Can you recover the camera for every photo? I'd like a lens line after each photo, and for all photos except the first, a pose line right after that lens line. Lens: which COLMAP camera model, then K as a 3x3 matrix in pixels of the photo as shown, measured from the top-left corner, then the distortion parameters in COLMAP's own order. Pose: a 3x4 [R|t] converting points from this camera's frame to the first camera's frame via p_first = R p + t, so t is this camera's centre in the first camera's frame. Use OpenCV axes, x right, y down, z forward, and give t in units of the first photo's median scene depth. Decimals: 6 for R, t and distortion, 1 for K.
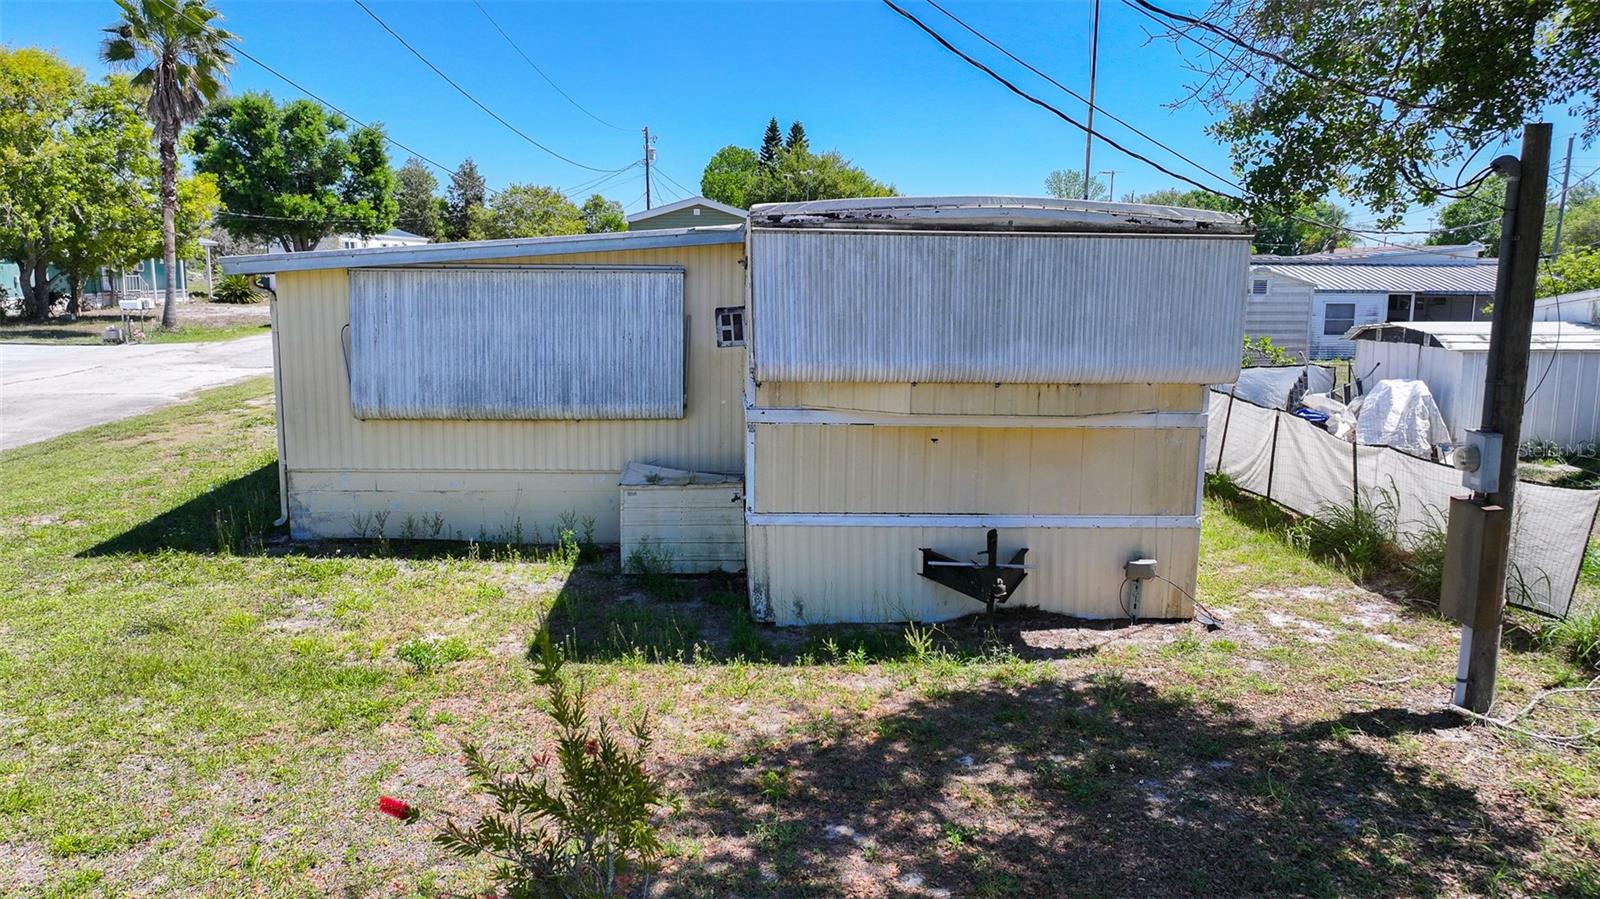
lens RADIAL K [[1117.9, 0, 800.0], [0, 1117.9, 449.5], [0, 0, 1]] dist [0.007845, 0.003625]
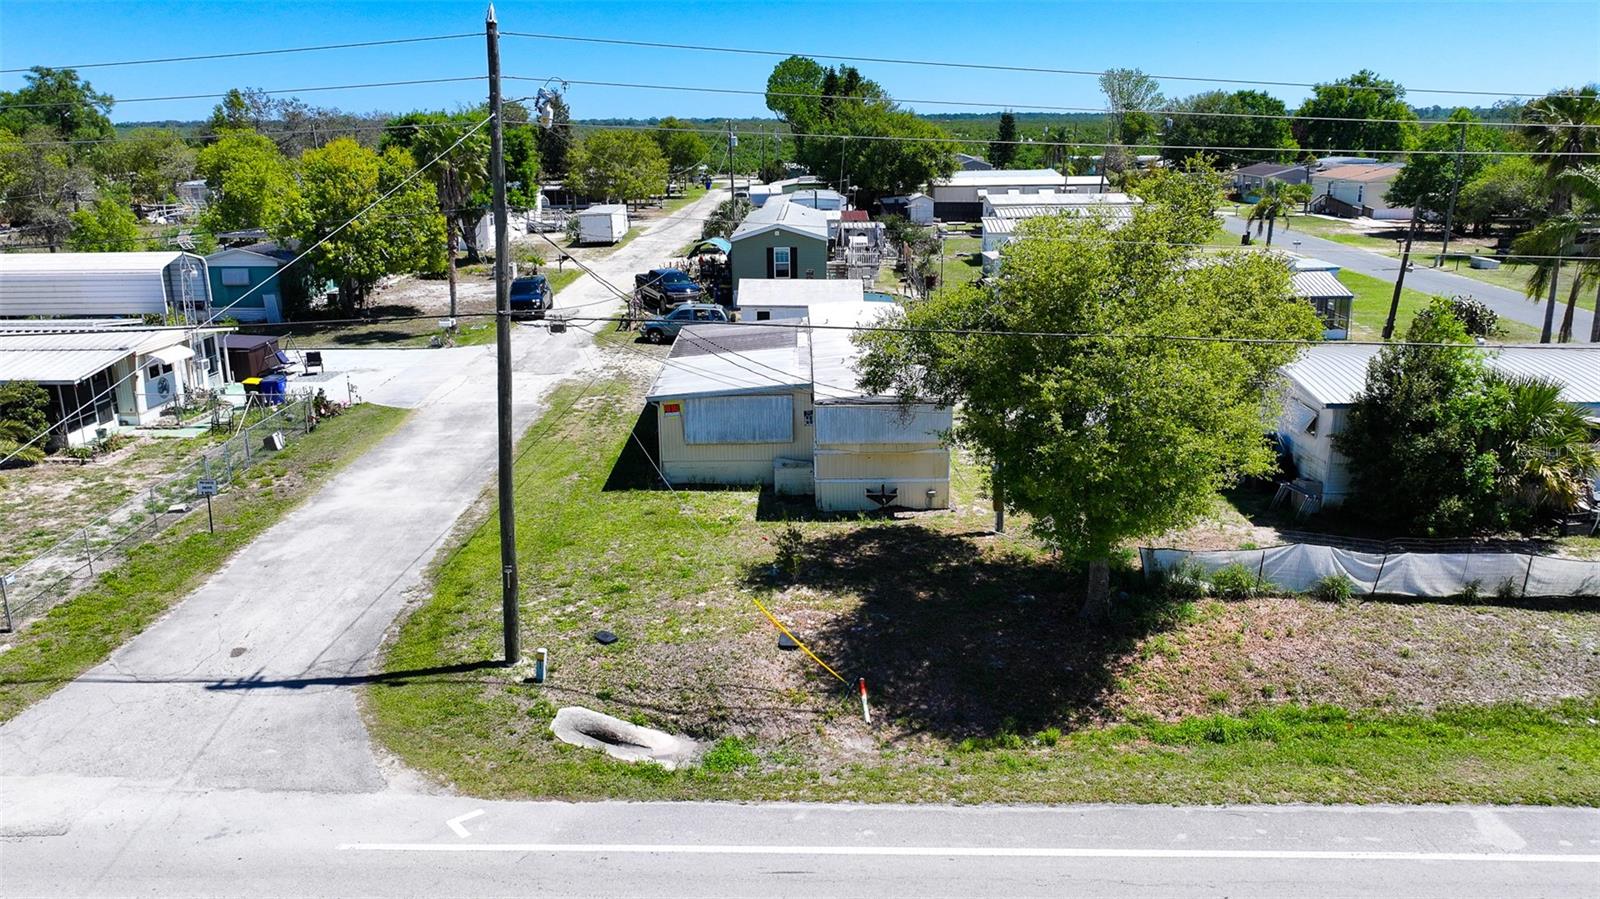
lens RADIAL K [[1186.1, 0, 810.6], [0, 1186.1, 472.9], [0, 0, 1]] dist [0.007834, 0.002534]
pose [[0.998719, -0.007737, -0.050002, 0.128391], [0.013928, 0.992099, 0.124683, -0.434739], [0.048642, -0.125219, 0.990936, -2.724057]]
